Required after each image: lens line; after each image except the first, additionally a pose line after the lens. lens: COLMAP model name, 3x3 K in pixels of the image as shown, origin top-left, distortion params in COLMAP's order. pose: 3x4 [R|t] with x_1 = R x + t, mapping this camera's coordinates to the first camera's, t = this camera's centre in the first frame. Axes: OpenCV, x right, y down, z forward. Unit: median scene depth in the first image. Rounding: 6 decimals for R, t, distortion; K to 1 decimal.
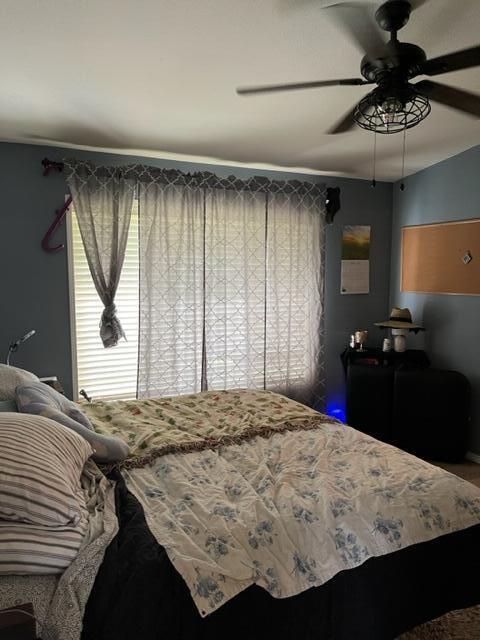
lens RADIAL K [[481.5, 0, 237.5], [0, 481.5, 319.4], [0, 0, 1]] dist [0.048145, -0.078569]
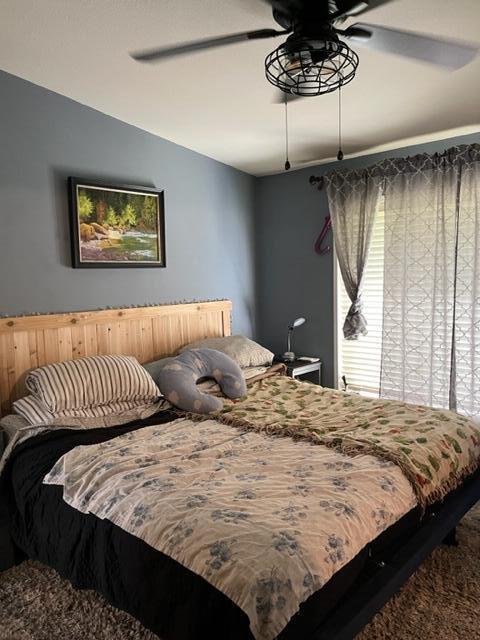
lens RADIAL K [[481.5, 0, 237.5], [0, 481.5, 320.3], [0, 0, 1]] dist [0.048145, -0.078569]
pose [[0.358601, 0.079479, -0.930101, 0.629731], [-0.061208, 0.996227, 0.061531, -0.035462], [0.931482, 0.034864, 0.362113, 0.370608]]
